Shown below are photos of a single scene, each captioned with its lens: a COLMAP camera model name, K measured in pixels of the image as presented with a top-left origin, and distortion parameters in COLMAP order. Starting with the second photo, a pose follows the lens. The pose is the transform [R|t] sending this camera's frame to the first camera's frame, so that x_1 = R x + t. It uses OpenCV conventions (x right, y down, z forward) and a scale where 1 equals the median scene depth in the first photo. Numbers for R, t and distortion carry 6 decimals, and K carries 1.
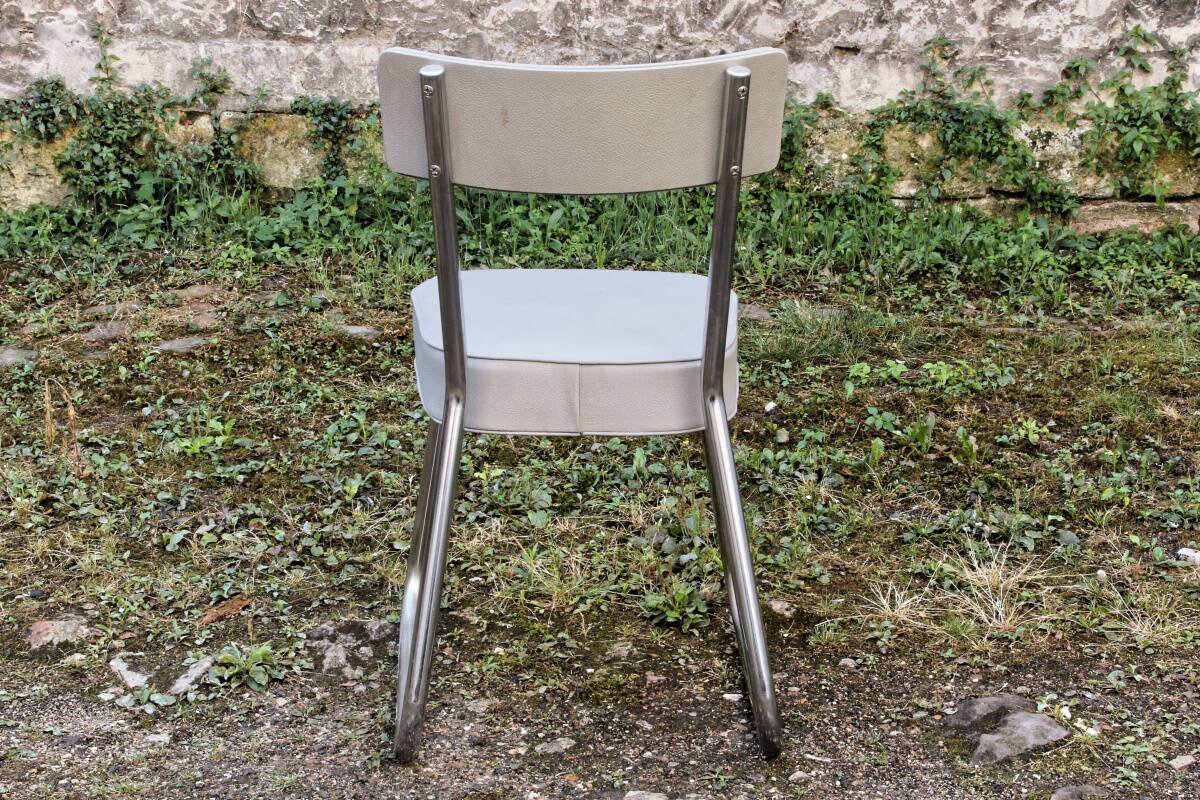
lens RADIAL K [[2165.7, 0, 600.0], [0, 2165.7, 400.0], [0, 0, 1]] dist [-0.010419, 0.124167]
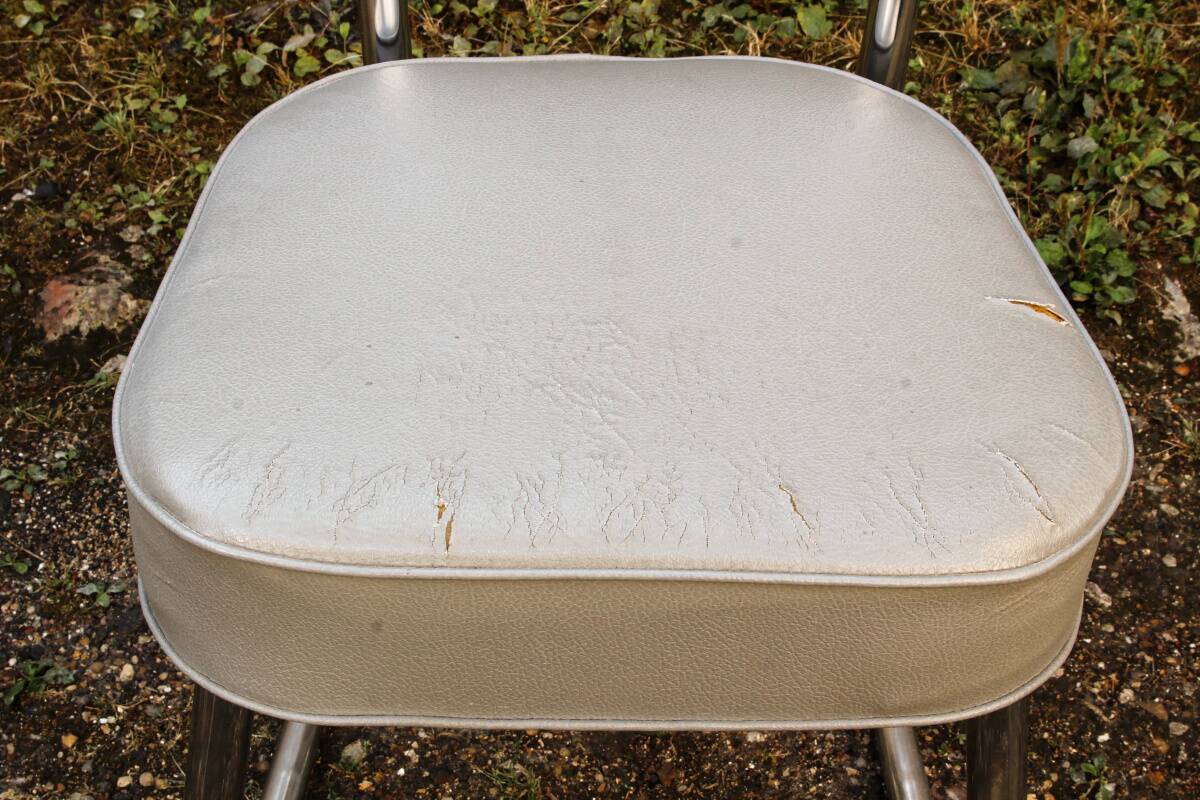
lens RADIAL K [[1925.2, 0, 600.0], [0, 1925.2, 400.0], [0, 0, 1]] dist [0.015509, 0.019286]
pose [[0.999870, 0.014517, 0.006988, -0.075618], [-0.016103, 0.887080, 0.461335, -0.087363], [0.000498, -0.461388, 0.887198, 0.351693]]
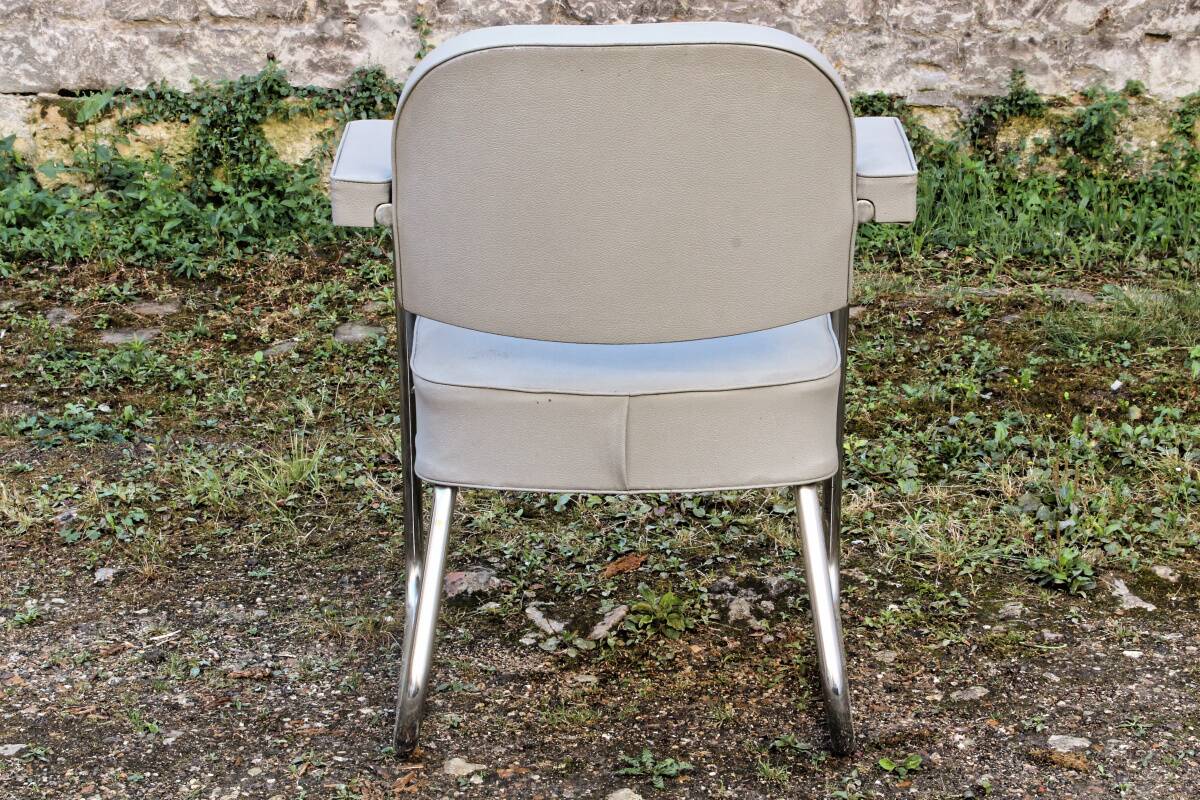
lens RADIAL K [[2203.9, 0, 600.0], [0, 2203.9, 400.0], [0, 0, 1]] dist [0.000186, 0.189109]
pose [[0.995607, 0.011237, -0.092954, -0.062111], [-0.011418, 0.999934, -0.001412, 0.013346], [0.092932, 0.002467, 0.995669, -0.046409]]
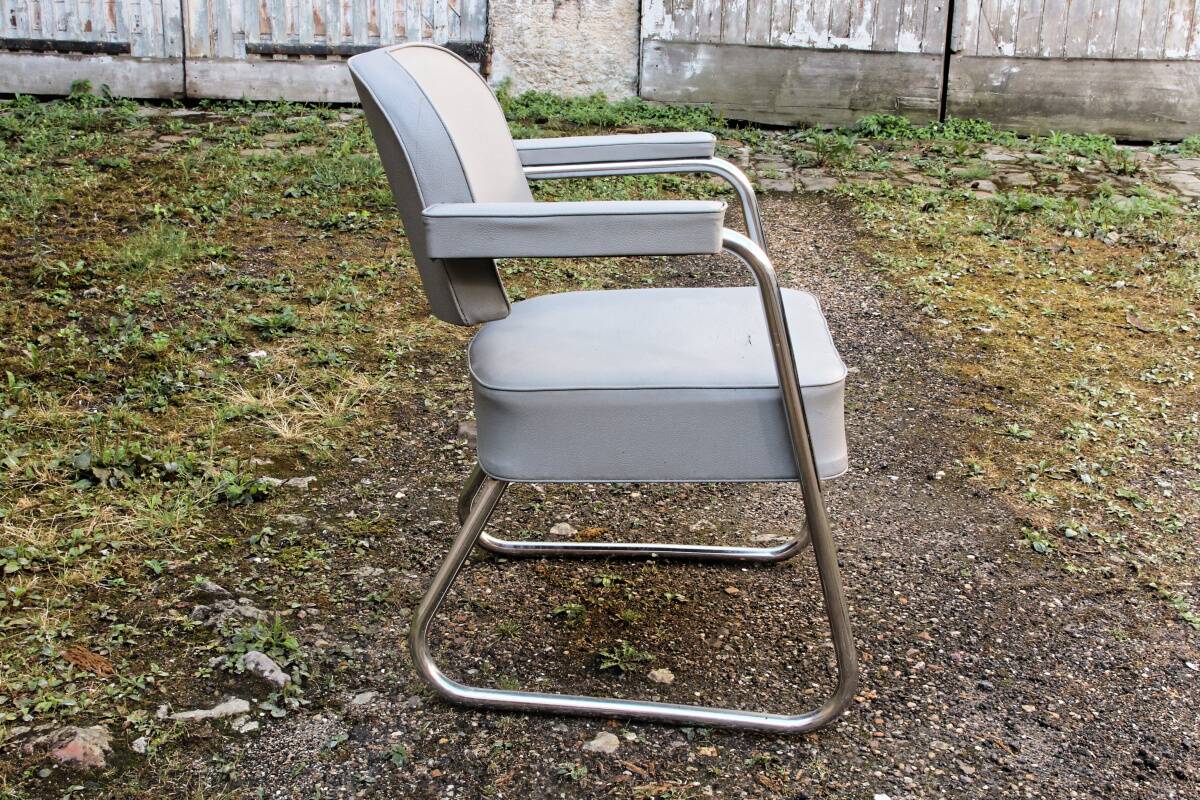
lens RADIAL K [[1528.5, 0, 600.0], [0, 1528.5, 400.0], [0, 0, 1]] dist [-0.003038, 0.023672]
pose [[0.089307, -0.315772, 0.944623, -0.567753], [0.217673, 0.931674, 0.290864, -0.123735], [-0.971927, 0.179642, 0.151940, 0.460486]]
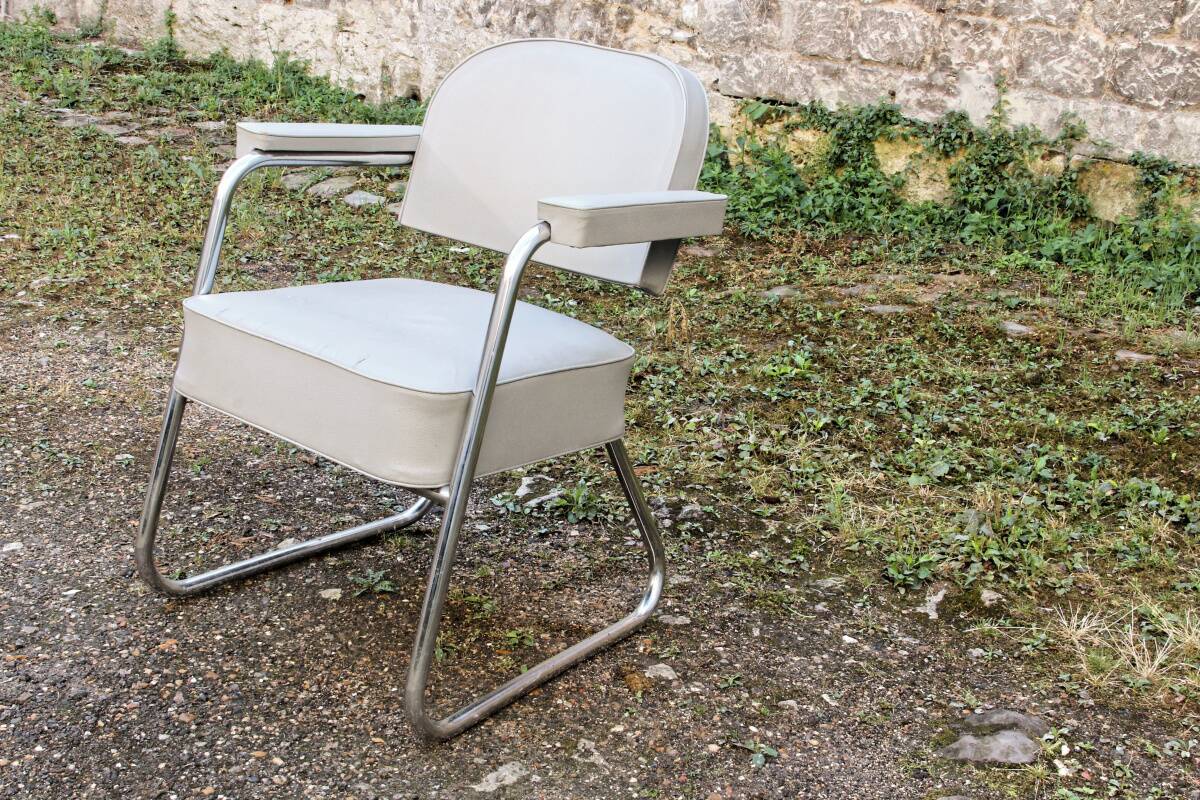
lens RADIAL K [[1560.5, 0, 585.5], [0, 1560.5, 404.0], [0, 0, 1]] dist [-0.001241, 0.055525]
pose [[0.743045, 0.247244, -0.621895, 0.305288], [-0.227297, 0.967251, 0.112969, -0.037949], [0.629460, 0.057414, 0.774909, 0.138742]]
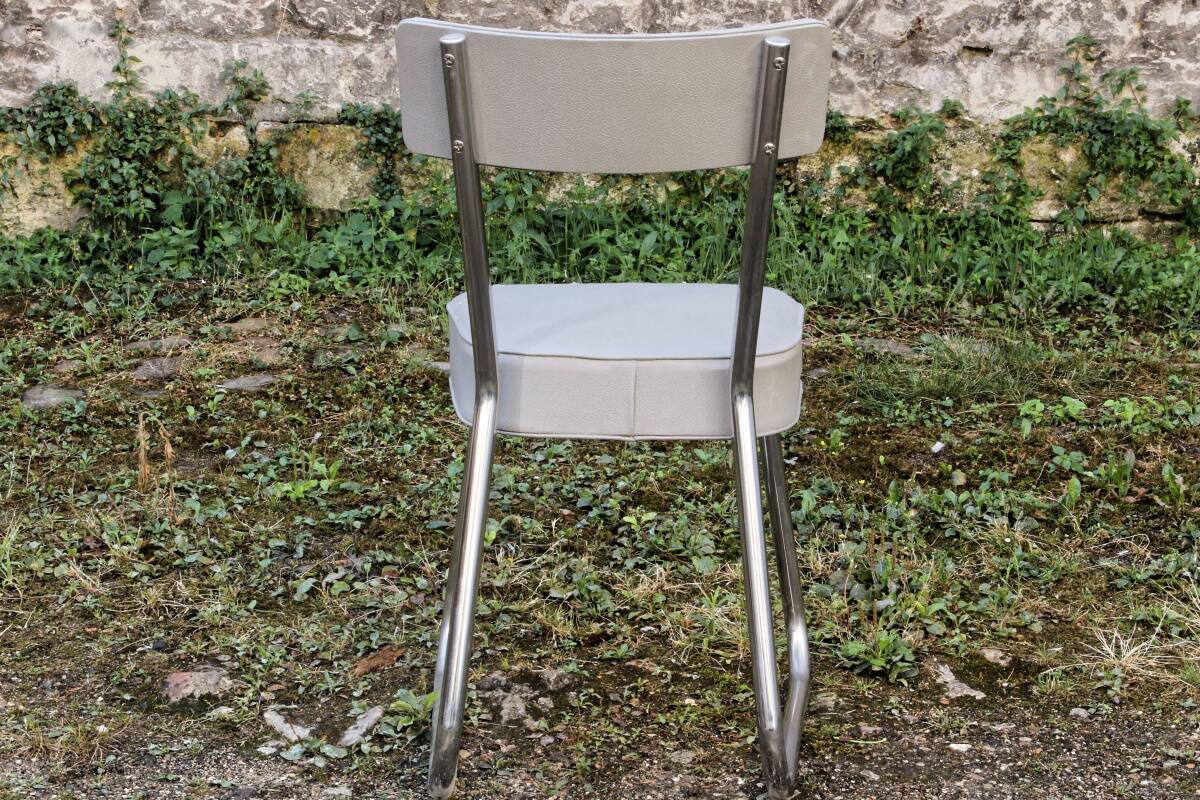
lens RADIAL K [[2648.8, 0, 600.0], [0, 2648.8, 400.0], [0, 0, 1]] dist [0.007880, 0.143793]
pose [[0.999954, -0.001703, 0.009485, -0.065460], [0.002018, 0.999443, -0.033309, 0.018360], [-0.009423, 0.033326, 0.999400, -0.075610]]
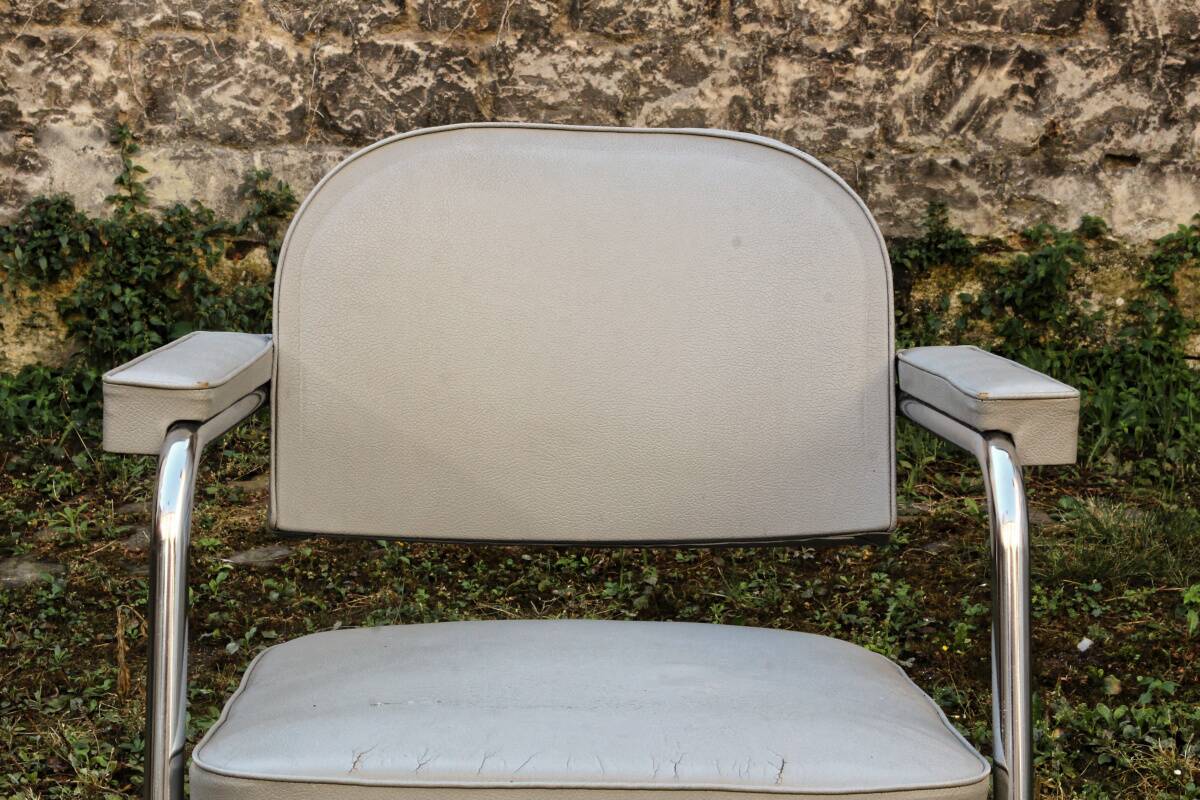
lens RADIAL K [[2910.5, 0, 600.0], [0, 2910.5, 400.0], [0, 0, 1]] dist [0.053617, -0.101801]
pose [[0.999793, 0.001387, -0.020294, -0.061207], [-0.002942, 0.997043, -0.076786, -0.003078], [0.020127, 0.076830, 0.996841, 0.010369]]
